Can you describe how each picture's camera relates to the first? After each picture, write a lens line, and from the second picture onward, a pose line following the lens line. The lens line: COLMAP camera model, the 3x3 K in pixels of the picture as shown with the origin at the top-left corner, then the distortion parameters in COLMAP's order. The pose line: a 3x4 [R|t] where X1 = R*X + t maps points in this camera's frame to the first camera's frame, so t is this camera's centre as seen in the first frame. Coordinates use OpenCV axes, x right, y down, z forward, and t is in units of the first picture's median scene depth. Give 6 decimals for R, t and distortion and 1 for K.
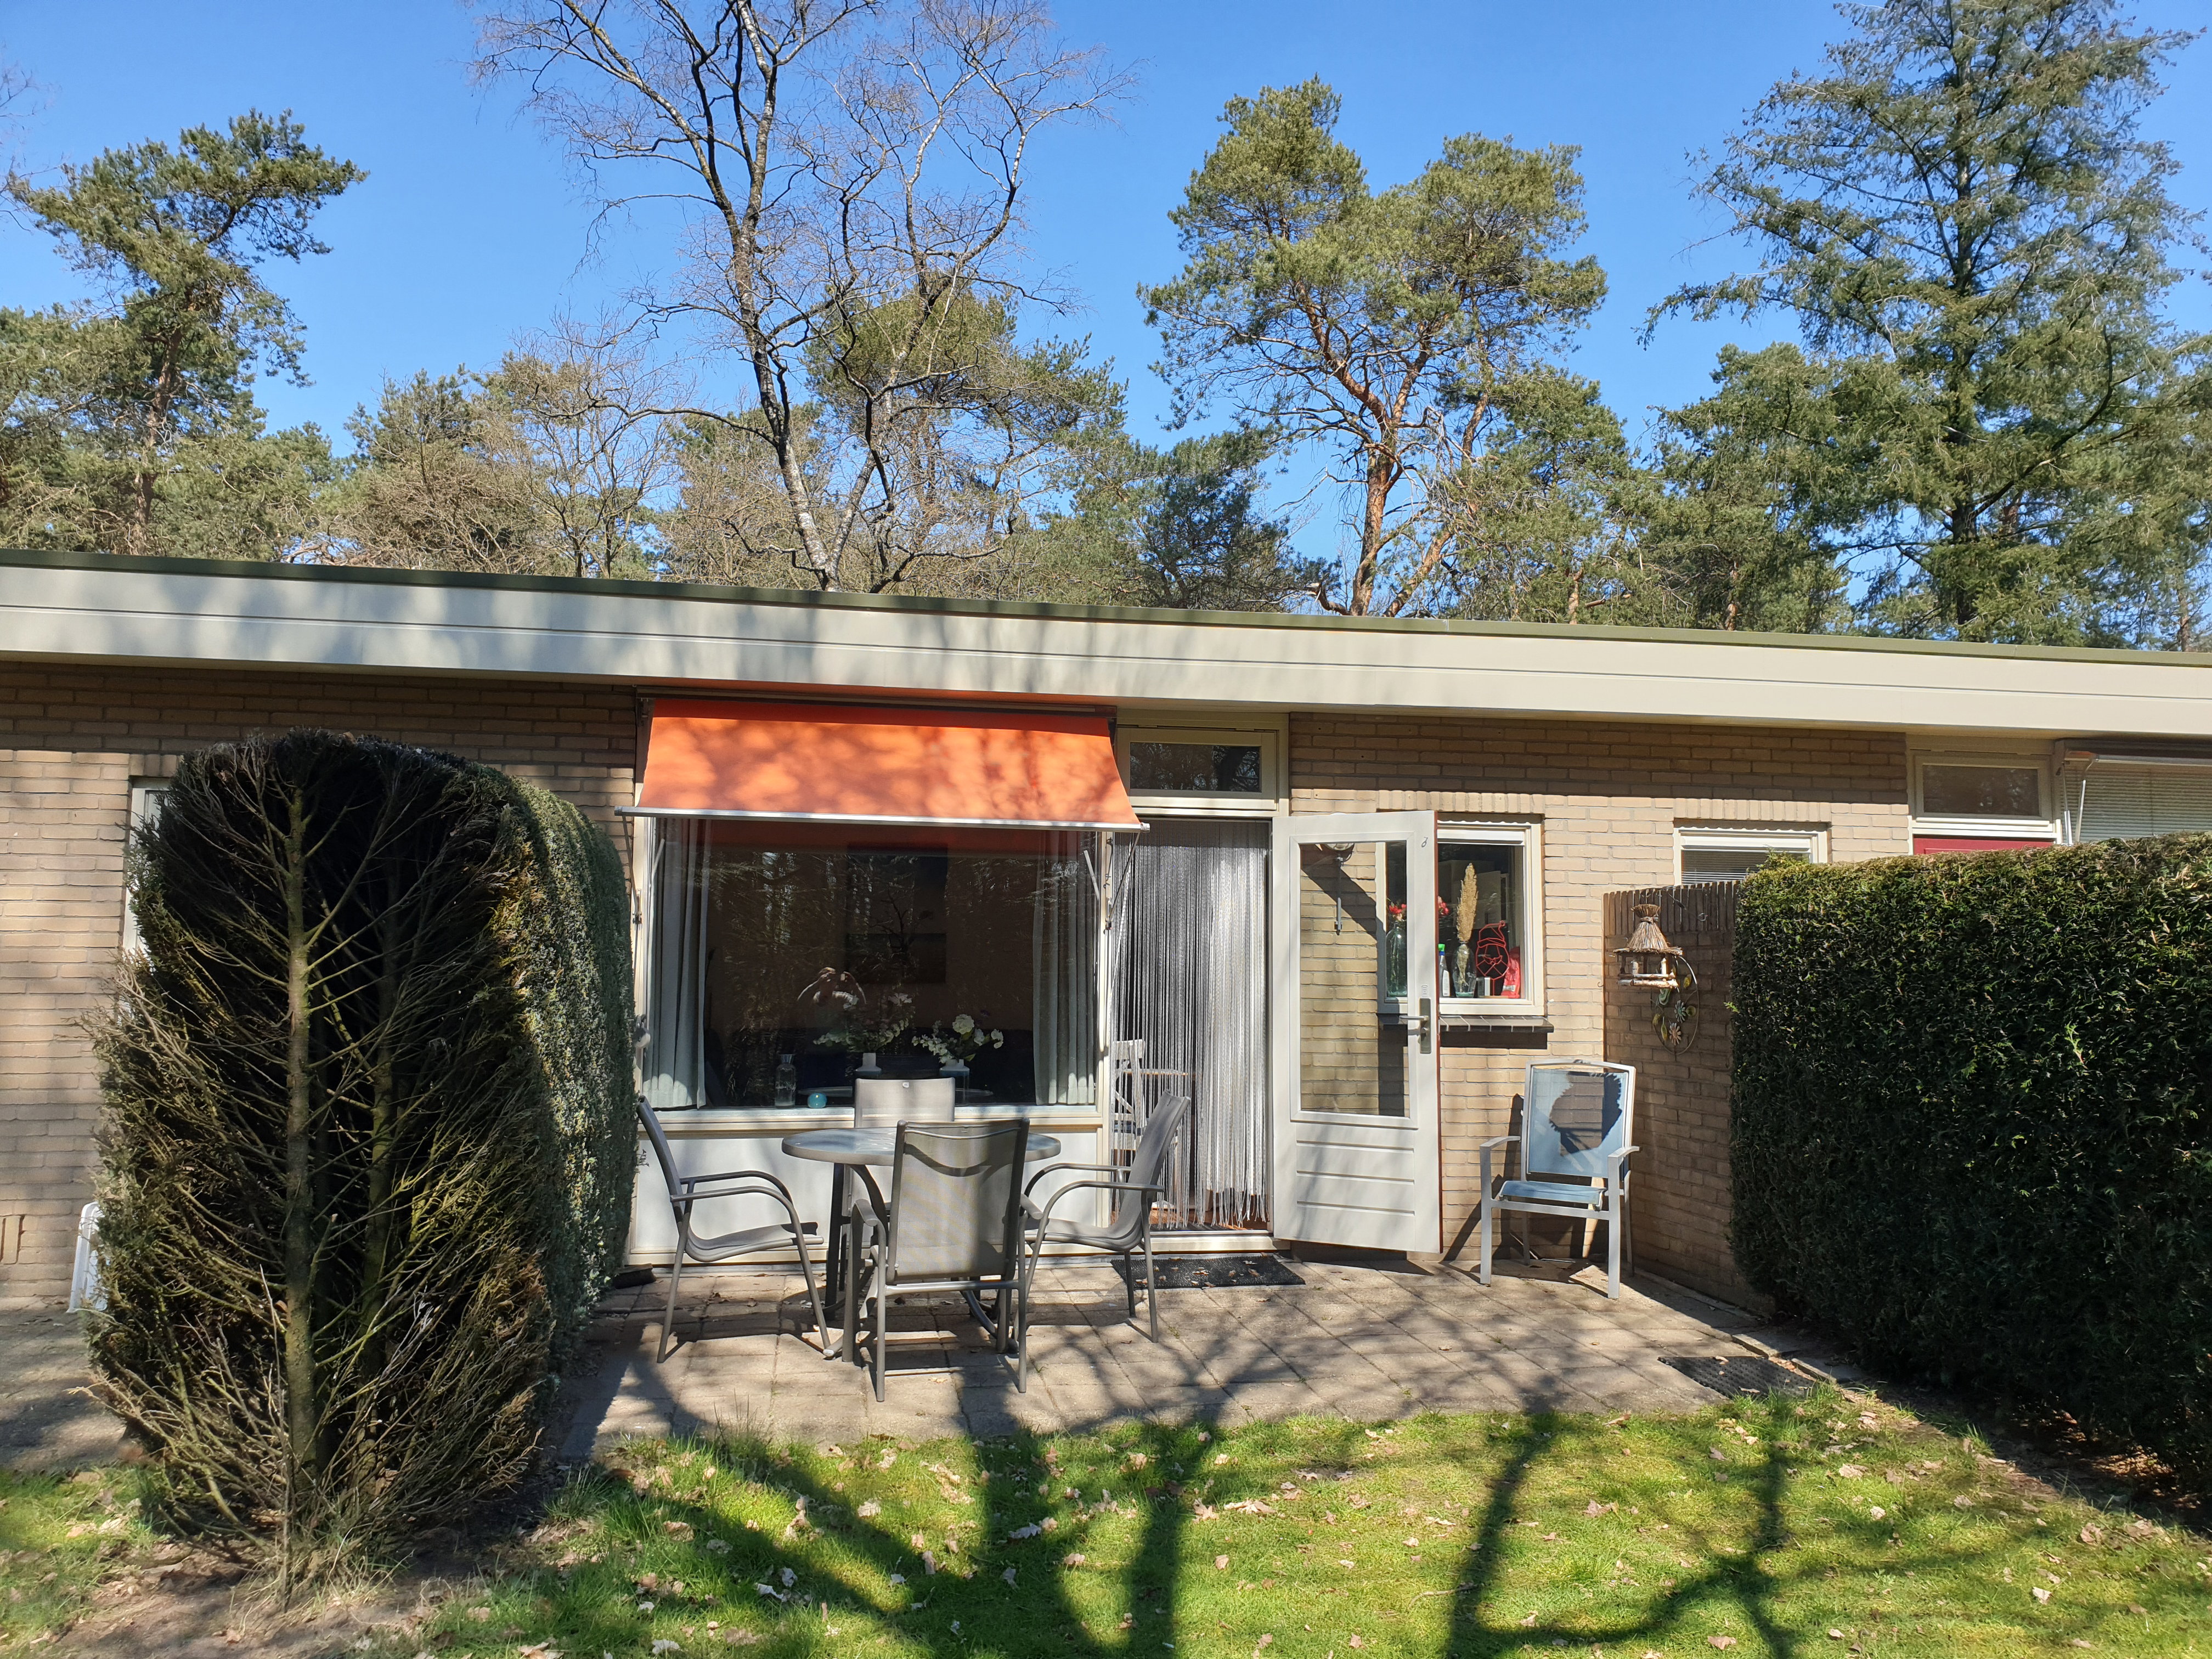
lens RADIAL K [[1695.9, 0, 1097.6], [0, 1695.9, 864.6], [0, 0, 1]] dist [0.011005, 0.010263]
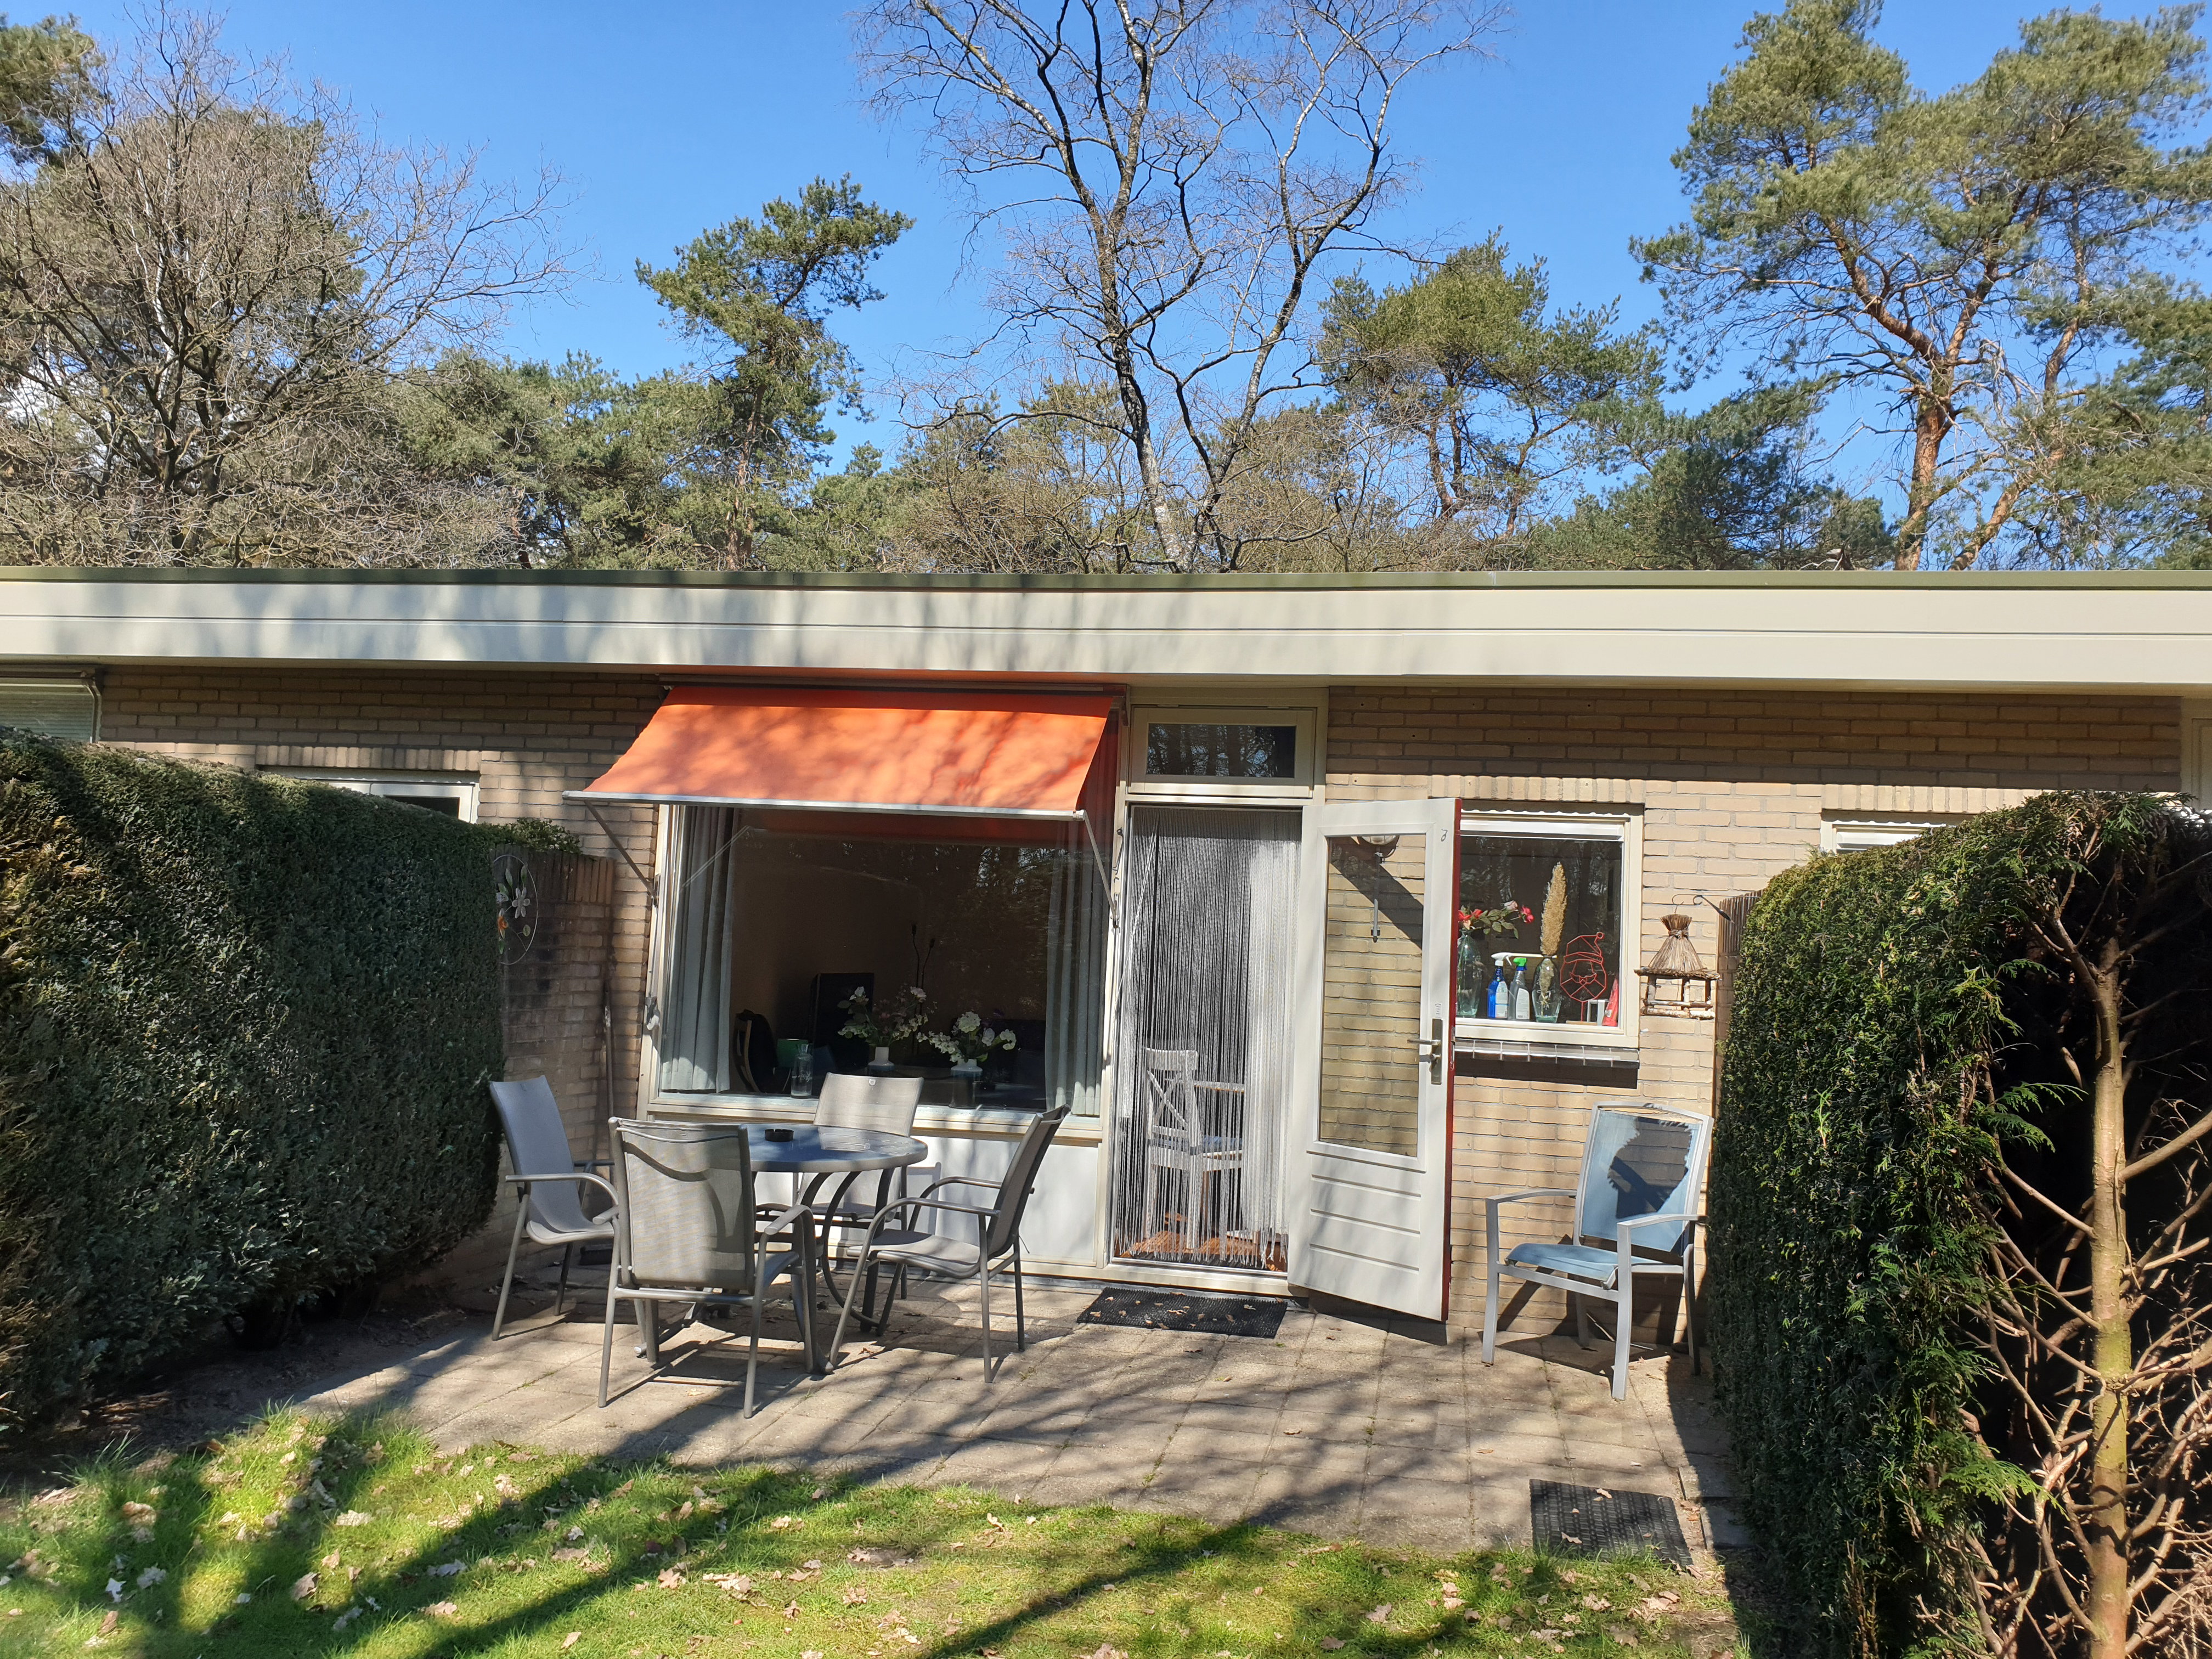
lens RADIAL K [[1687.2, 0, 1100.8], [0, 1687.2, 873.7], [0, 0, 1]] dist [0.002972, 0.005880]
pose [[0.932279, 0.017502, -0.361315, 0.323123], [-0.015530, 0.999844, 0.008363, 0.001585], [0.361405, -0.002186, 0.932406, 0.144402]]
